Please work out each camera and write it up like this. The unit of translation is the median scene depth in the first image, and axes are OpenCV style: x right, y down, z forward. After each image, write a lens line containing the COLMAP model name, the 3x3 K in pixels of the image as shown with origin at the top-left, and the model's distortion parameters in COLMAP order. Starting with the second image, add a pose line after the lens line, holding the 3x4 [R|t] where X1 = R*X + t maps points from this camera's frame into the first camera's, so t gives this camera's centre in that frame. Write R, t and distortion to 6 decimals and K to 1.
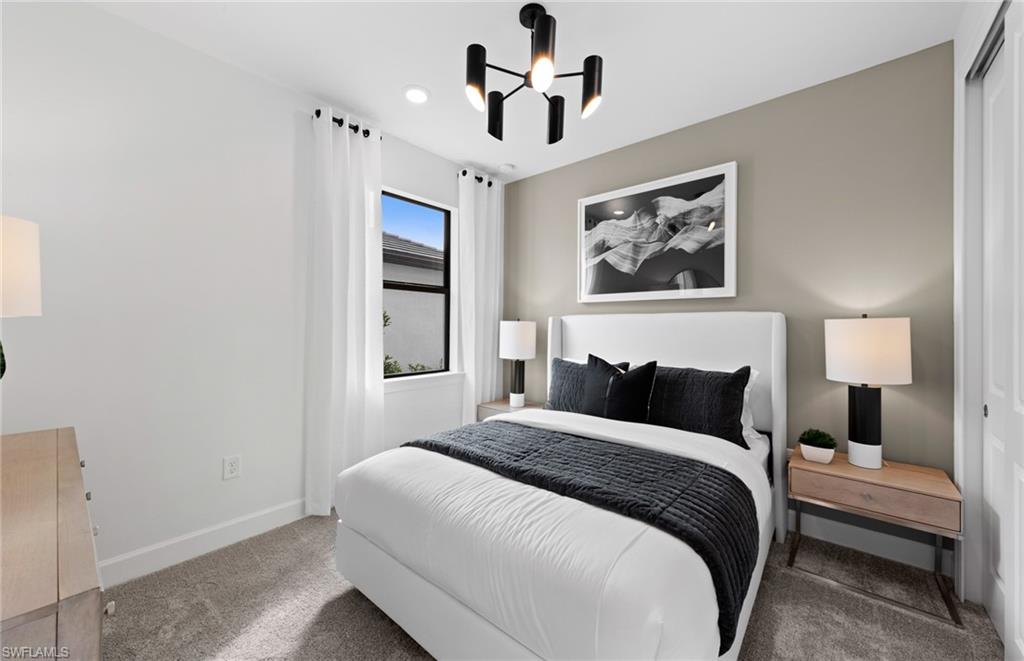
lens RADIAL K [[378.6, 0, 510.9], [0, 378.6, 324.7], [0, 0, 1]] dist [0.001699, -0.000284]
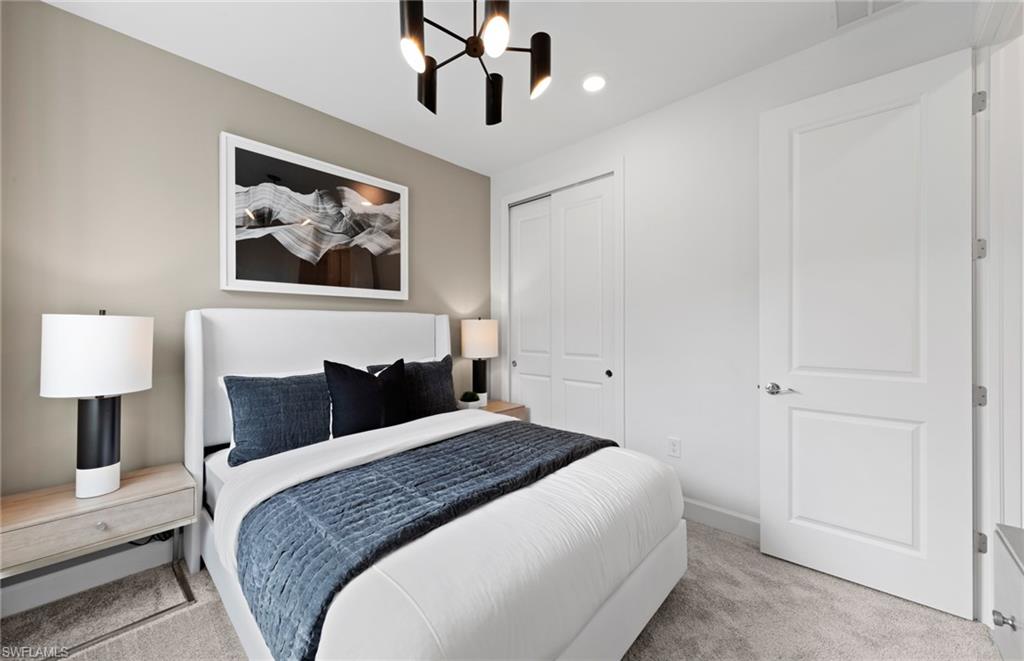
lens RADIAL K [[378.6, 0, 506.0], [0, 378.6, 326.2], [0, 0, 1]] dist [0.001699, -0.000284]
pose [[0.050195, -0.007199, 0.998713, -0.528474], [-0.001718, 0.999972, 0.007294, -0.000185], [-0.998738, -0.002082, 0.050181, 0.557449]]
